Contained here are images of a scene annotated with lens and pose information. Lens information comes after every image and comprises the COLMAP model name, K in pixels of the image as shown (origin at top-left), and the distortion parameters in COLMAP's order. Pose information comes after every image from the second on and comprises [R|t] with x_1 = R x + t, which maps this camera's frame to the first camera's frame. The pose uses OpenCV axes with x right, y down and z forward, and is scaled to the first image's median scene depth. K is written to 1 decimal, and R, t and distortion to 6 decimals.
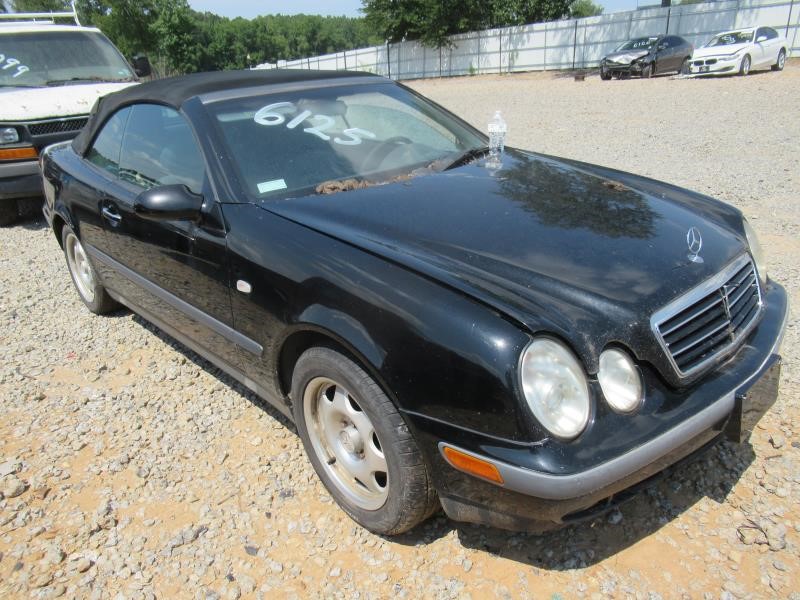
lens RADIAL K [[600.0, 0, 403.4], [0, 600.0, 300.9], [0, 0, 1]] dist [-0.009114, 0.008302]
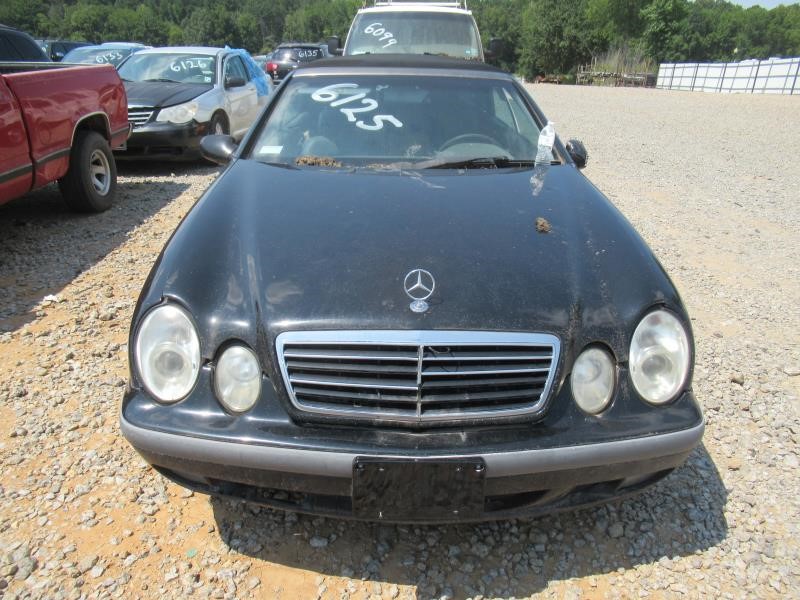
lens RADIAL K [[600.0, 0, 397.5], [0, 600.0, 298.2], [0, 0, 1]] dist [-0.009114, 0.008302]
pose [[0.741892, 0.321503, -0.588416, 0.277359], [-0.312166, 0.942258, 0.121250, -0.050247], [0.593422, 0.093729, 0.799416, 0.085687]]
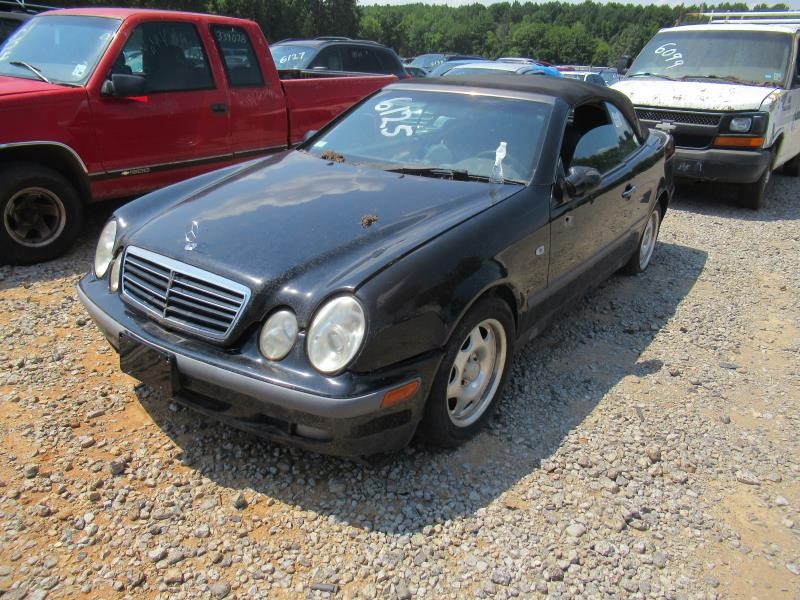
lens RADIAL K [[600.0, 0, 397.8], [0, 600.0, 299.2], [0, 0, 1]] dist [-0.009114, 0.008302]
pose [[0.197415, 0.432076, -0.879964, 0.491197], [-0.419440, 0.848547, 0.322550, -0.160397], [0.886057, 0.305416, 0.348746, 0.285186]]
